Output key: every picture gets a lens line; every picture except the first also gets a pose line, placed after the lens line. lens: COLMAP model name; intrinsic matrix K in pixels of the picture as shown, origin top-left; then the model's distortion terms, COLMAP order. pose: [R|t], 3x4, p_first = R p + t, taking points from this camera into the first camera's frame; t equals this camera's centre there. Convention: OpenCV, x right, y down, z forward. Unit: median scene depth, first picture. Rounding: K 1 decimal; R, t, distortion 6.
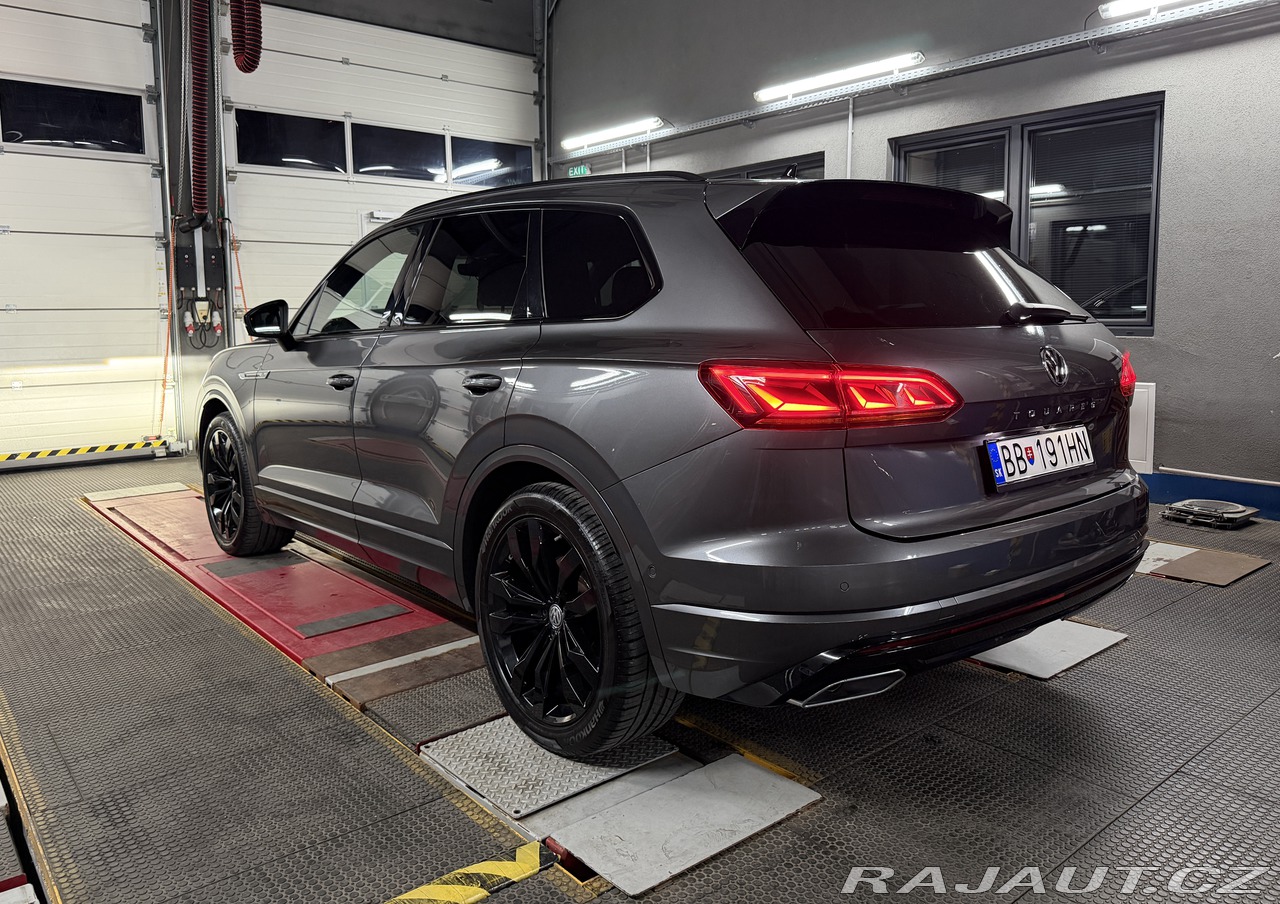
lens RADIAL K [[939.1, 0, 613.0], [0, 939.1, 415.7], [0, 0, 1]] dist [0.033739, -0.031990]
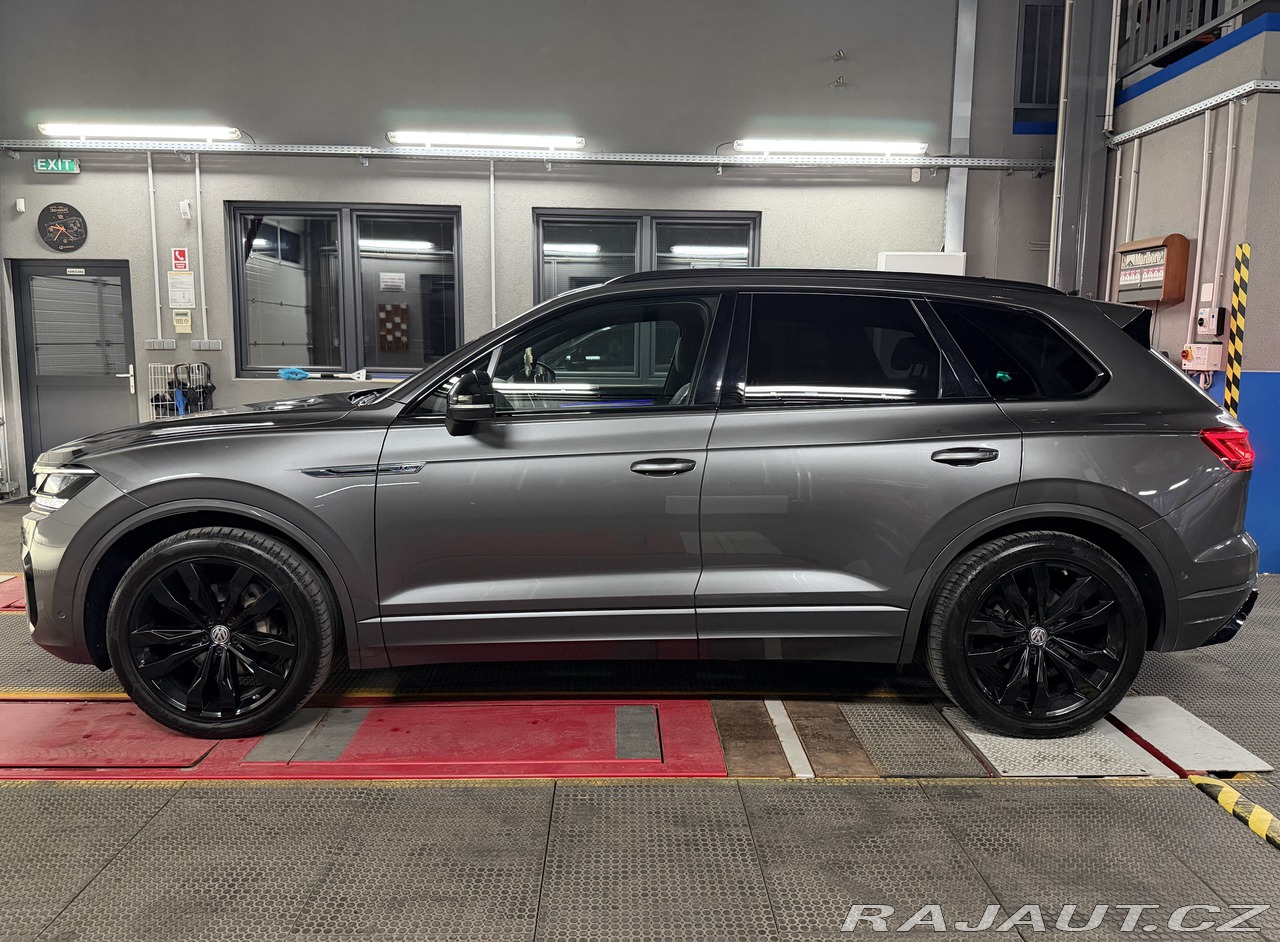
lens RADIAL K [[908.3, 0, 645.4], [0, 908.3, 466.4], [0, 0, 1]] dist [0.042252, -0.053738]
pose [[0.606030, -0.090313, 0.790298, -0.431319], [0.067139, 0.995796, 0.062312, -0.040622], [-0.792603, 0.015297, 0.609546, 0.214479]]
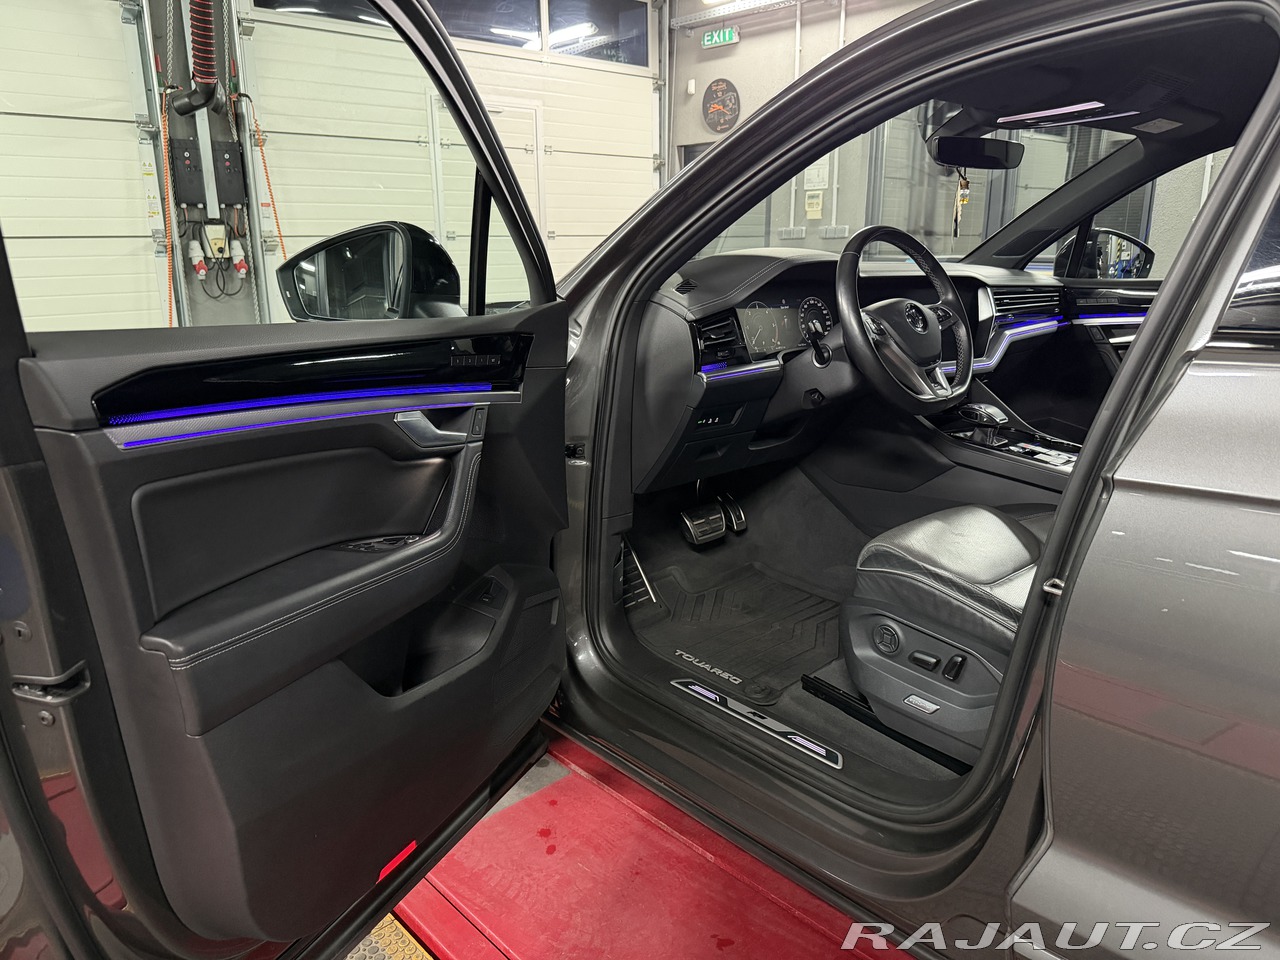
lens RADIAL K [[908.3, 0, 628.6], [0, 908.3, 497.6], [0, 0, 1]] dist [0.042252, -0.053738]
pose [[0.998462, -0.008668, 0.054753, -0.180934], [-0.000833, 0.985244, 0.171152, -0.042483], [-0.055429, -0.170935, 0.983722, 0.314586]]
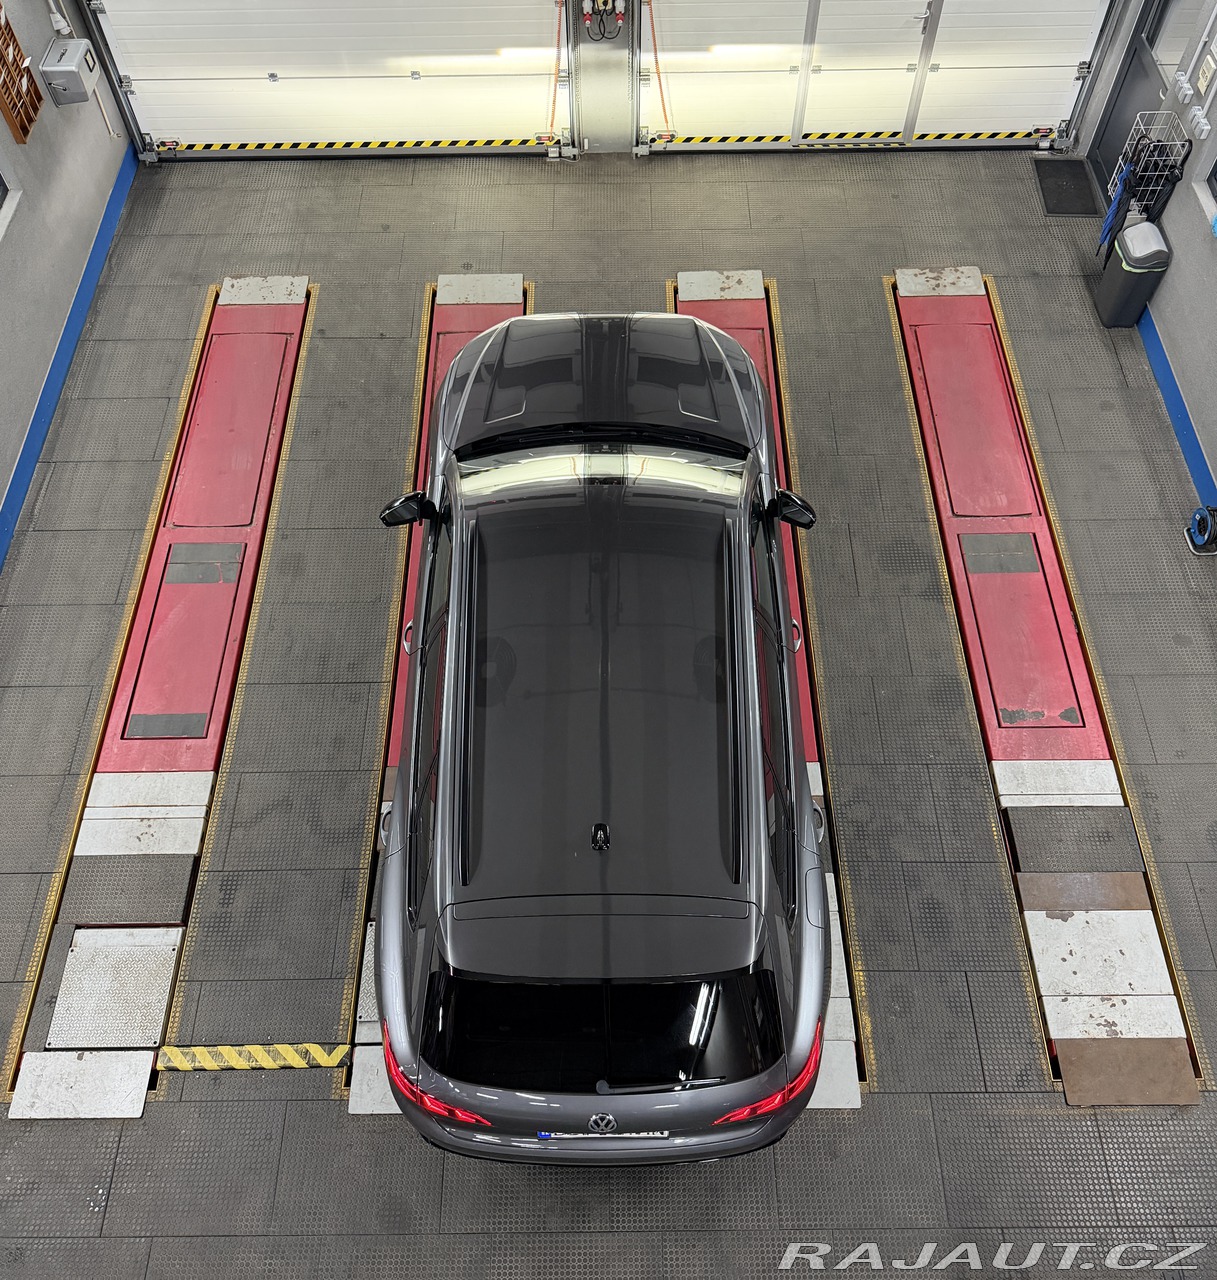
lens RADIAL K [[1213.3, 0, 599.5], [0, 1213.3, 637.6], [0, 0, 1]] dist [0.066812, 0.000000]
pose [[0.781318, 0.514199, -0.353754, 0.224207], [-0.058957, 0.625063, 0.778344, -0.597887], [0.621343, -0.587278, 0.518689, 0.125329]]
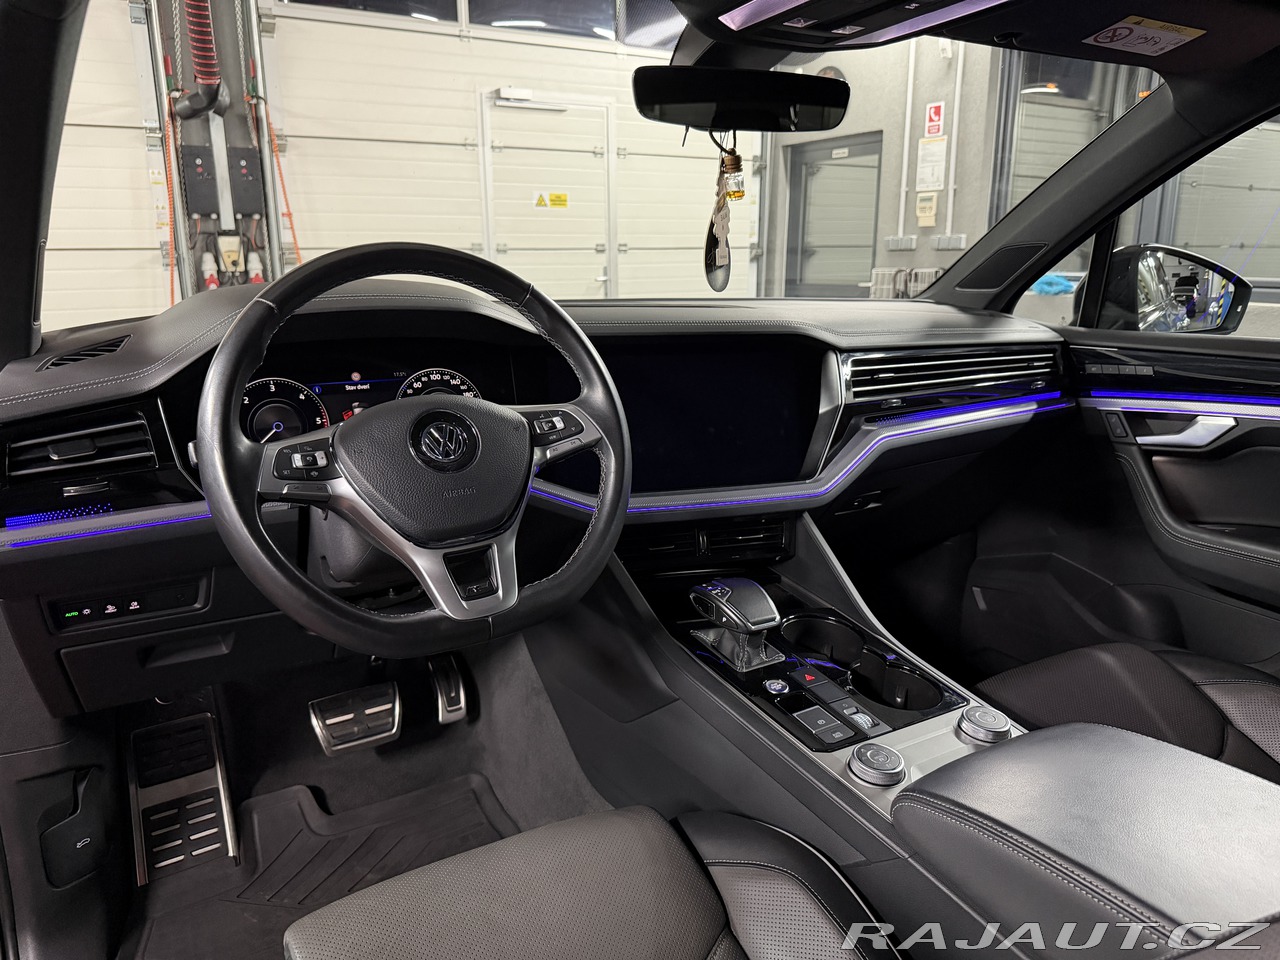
lens RADIAL K [[908.3, 0, 638.6], [0, 908.3, 478.3], [0, 0, 1]] dist [0.042252, -0.053738]
pose [[0.988392, 0.043404, -0.145590, -0.072653], [-0.022067, 0.989172, 0.145091, -0.057421], [0.150311, -0.140194, 0.978648, 0.429948]]
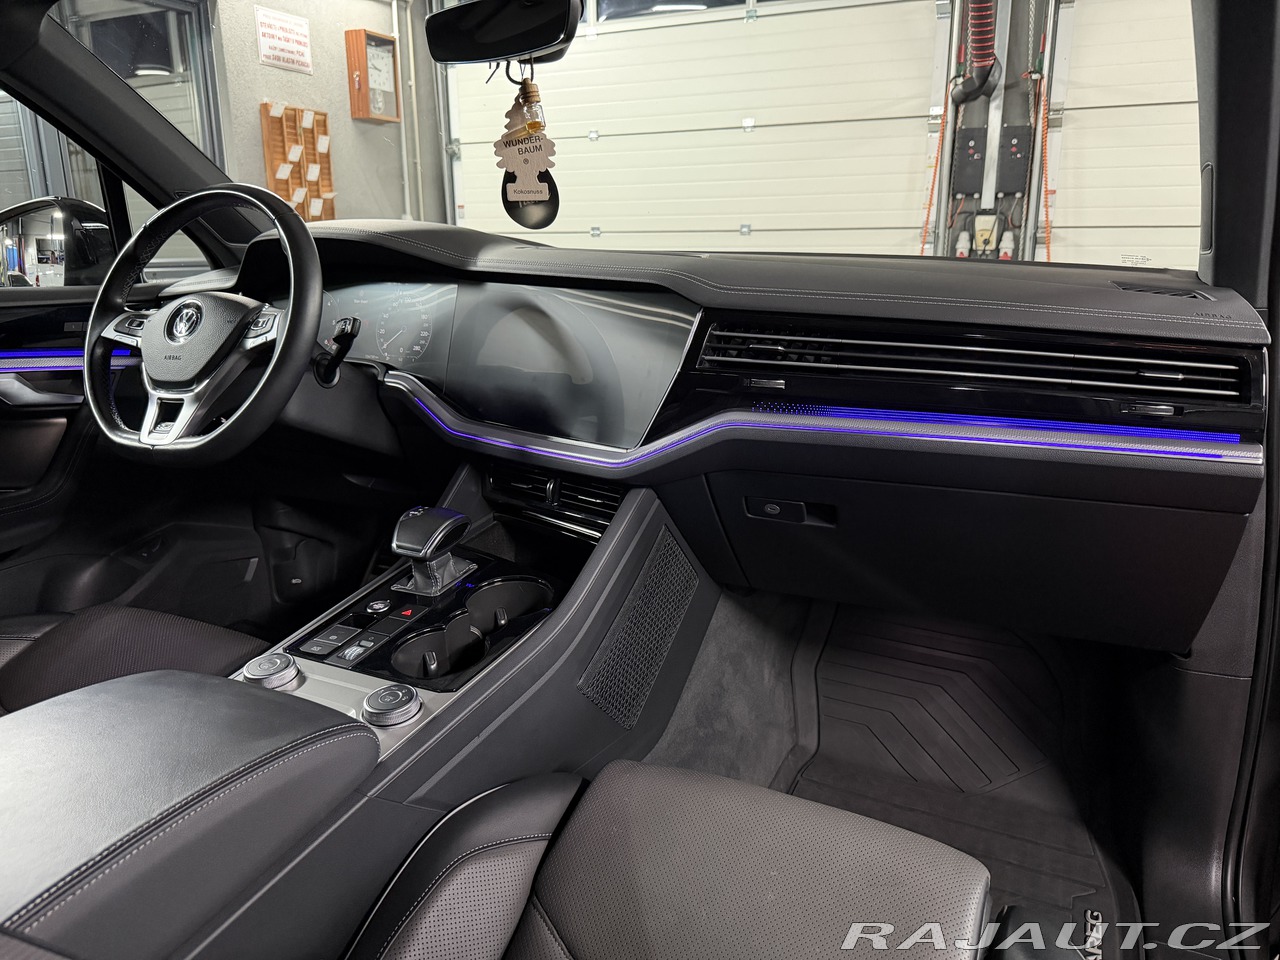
lens RADIAL K [[908.3, 0, 628.4], [0, 908.3, 465.8], [0, 0, 1]] dist [0.042252, -0.053738]
pose [[0.435590, 0.226175, -0.871267, 0.035968], [-0.096950, 0.974076, 0.204394, -0.060088], [0.894909, -0.004563, 0.446226, 0.513124]]
